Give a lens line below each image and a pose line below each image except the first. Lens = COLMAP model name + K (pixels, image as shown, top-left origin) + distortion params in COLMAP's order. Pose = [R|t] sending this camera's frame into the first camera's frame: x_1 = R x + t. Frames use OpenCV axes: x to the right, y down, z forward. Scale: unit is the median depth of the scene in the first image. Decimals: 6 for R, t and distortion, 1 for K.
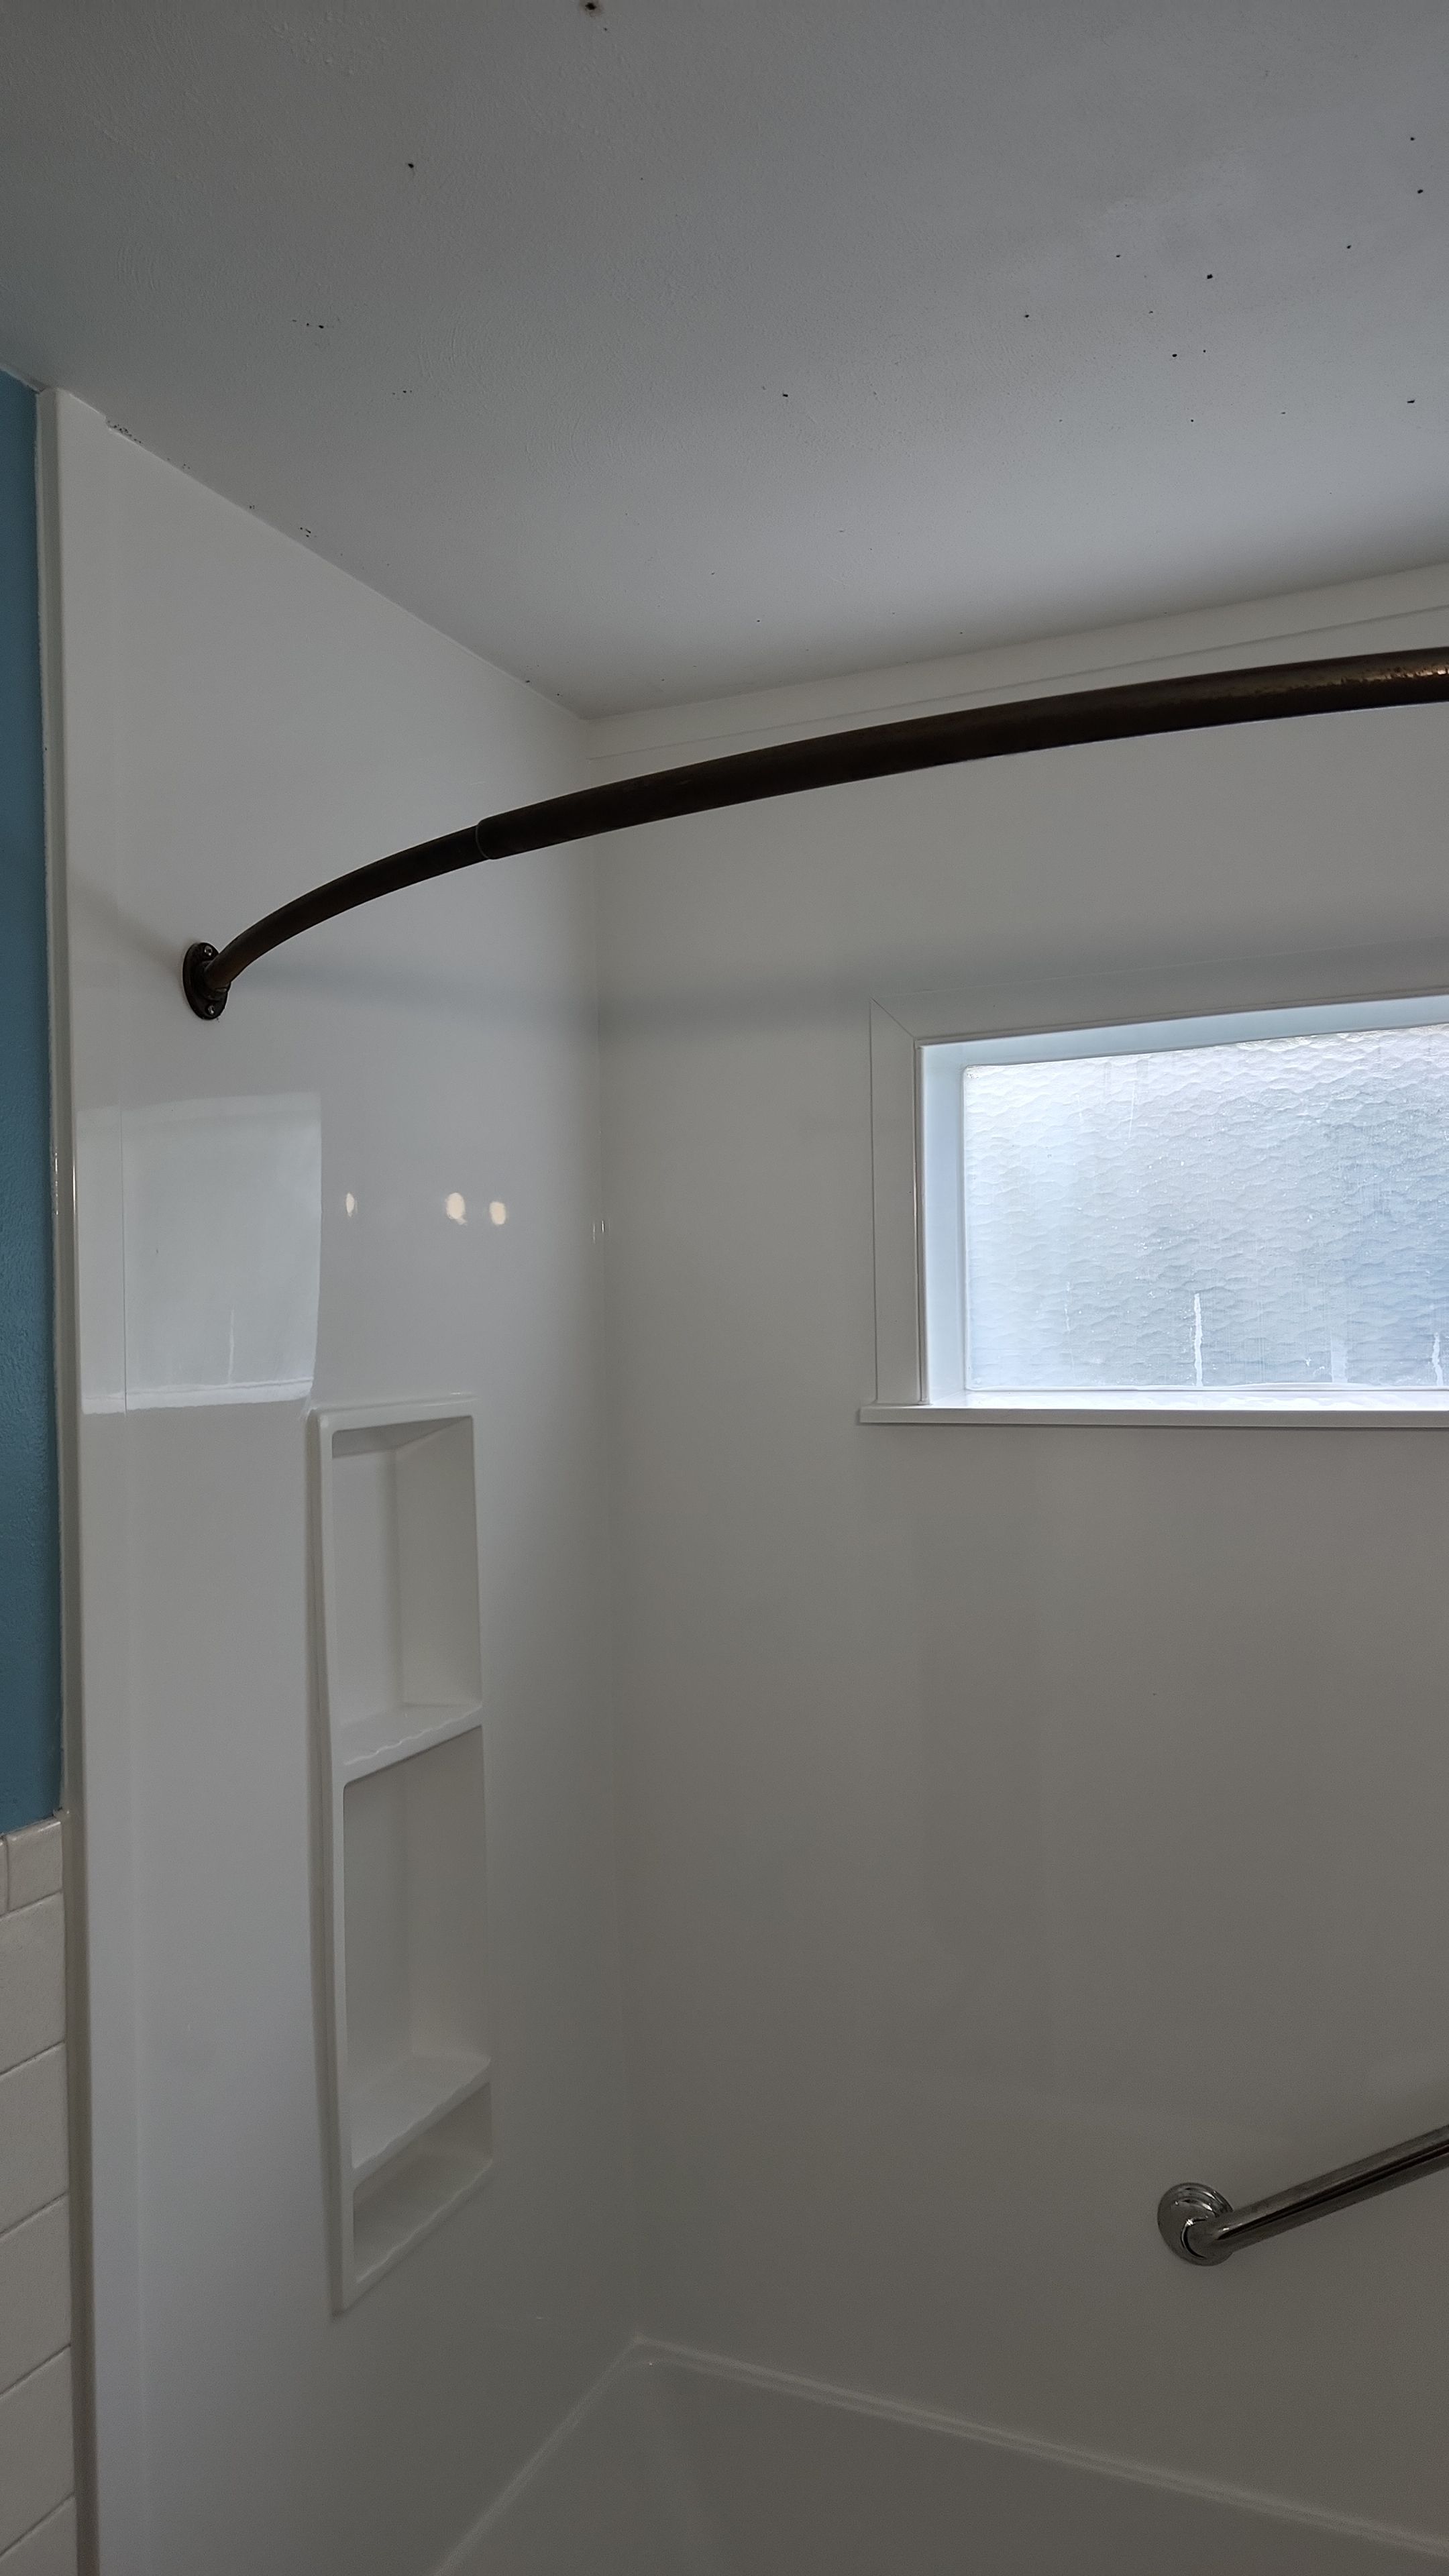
lens RADIAL K [[1713.7, 0, 732.8], [0, 1713.7, 1298.3], [0, 0, 1]] dist [0.070590, -0.069506]
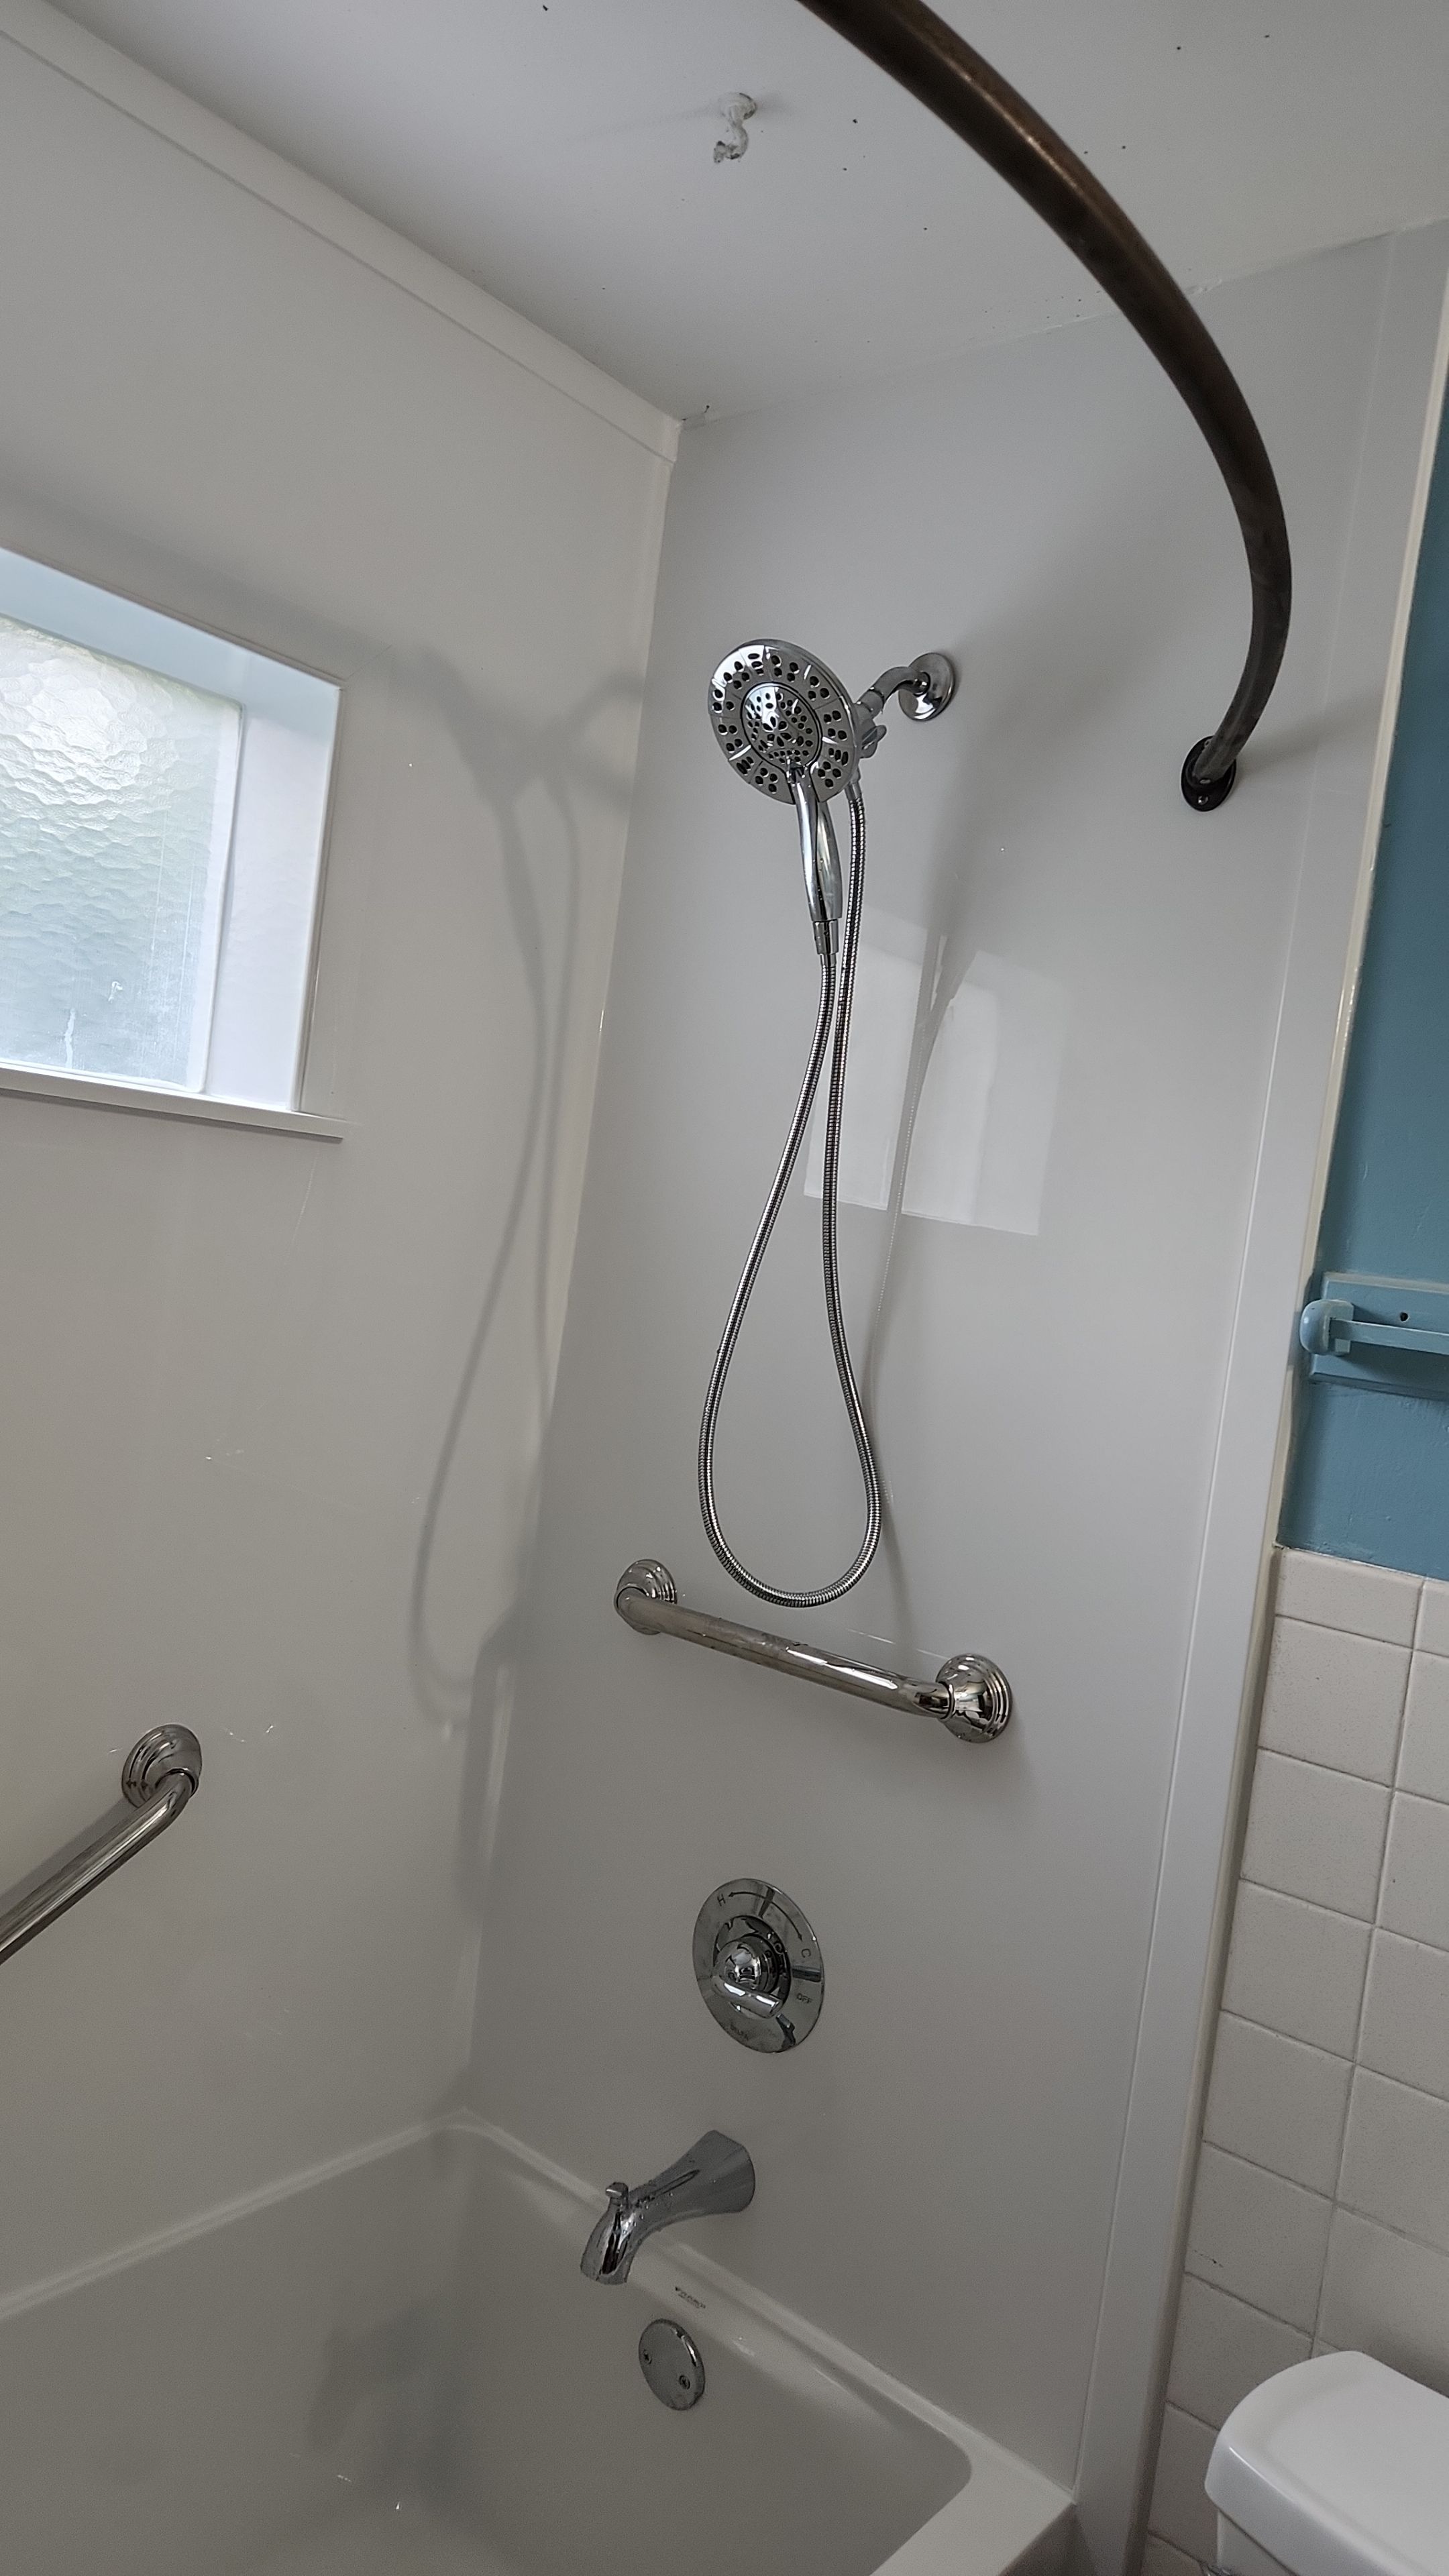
lens RADIAL K [[1713.7, 0, 697.7], [0, 1713.7, 1296.1], [0, 0, 1]] dist [0.070590, -0.069506]
pose [[0.270275, 0.016984, 0.962633, -0.341584], [-0.147198, 0.988819, 0.023882, 0.092956], [-0.951464, -0.148153, 0.269753, 0.417025]]
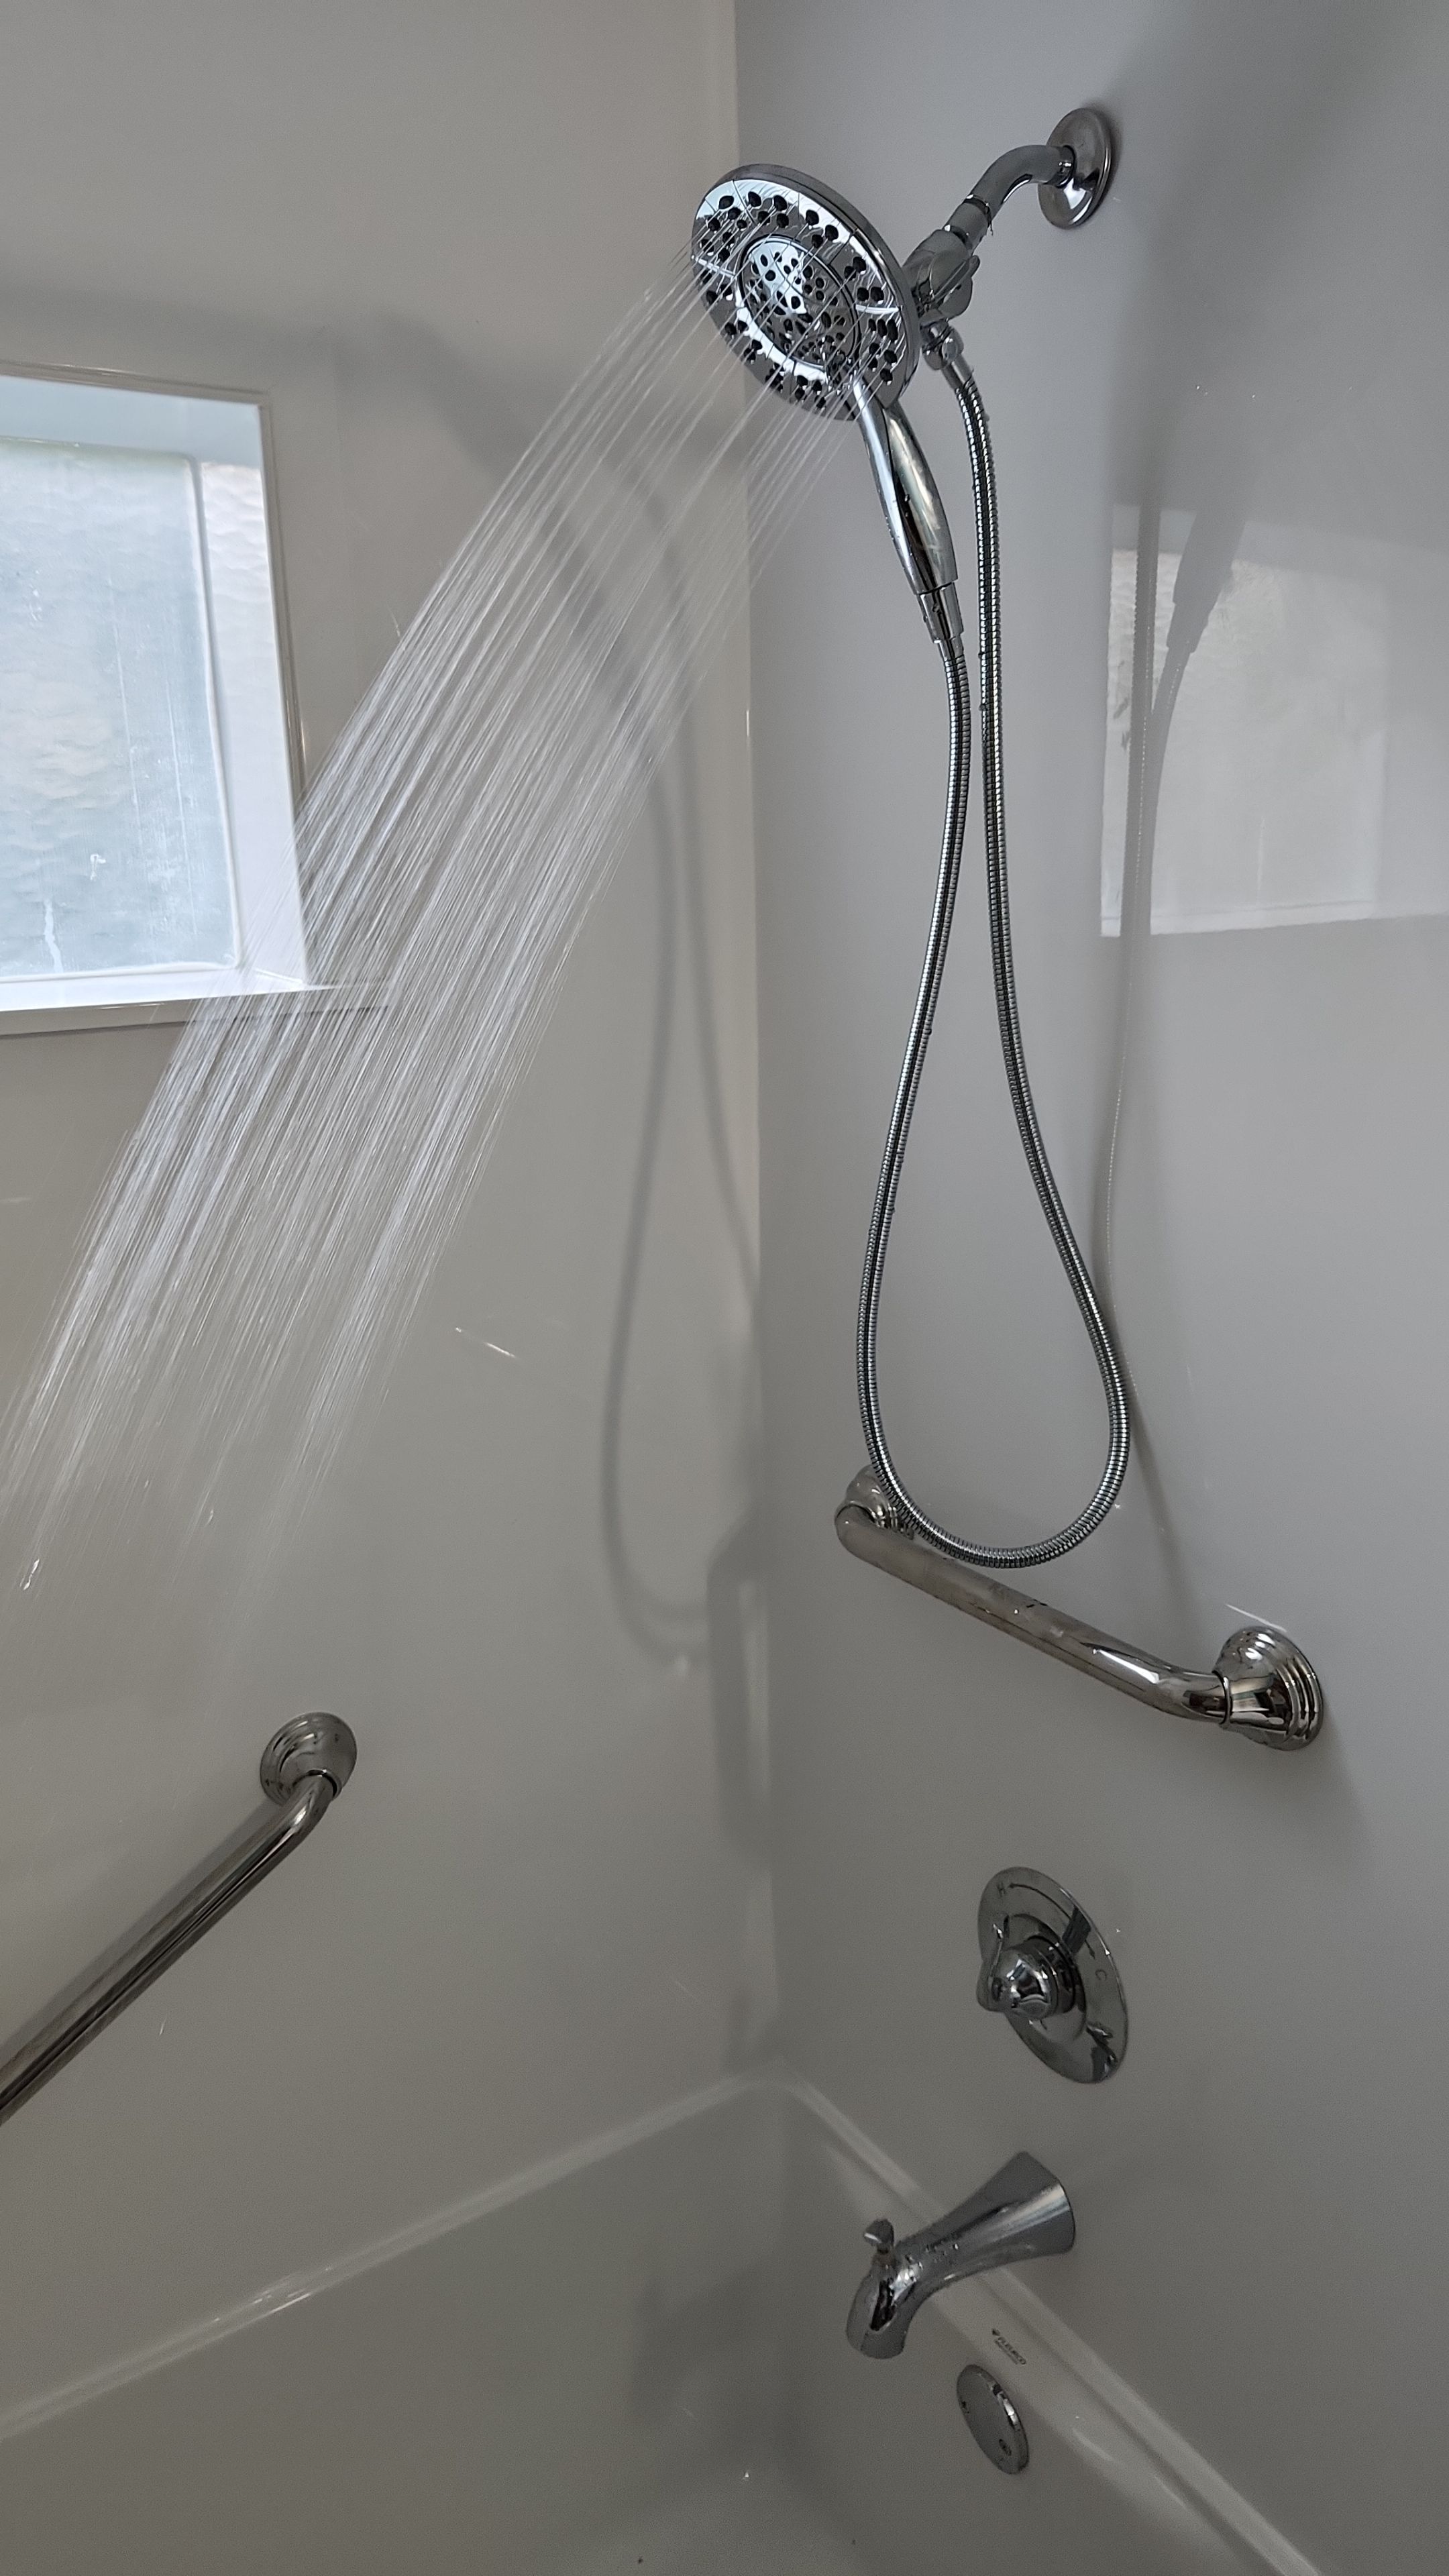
lens RADIAL K [[1713.7, 0, 709.9], [0, 1713.7, 1272.0], [0, 0, 1]] dist [0.070590, -0.069506]
pose [[0.547160, -0.180390, 0.817359, -0.061801], [0.007163, 0.977474, 0.210932, 0.020498], [-0.836997, -0.109559, 0.536127, 0.344038]]
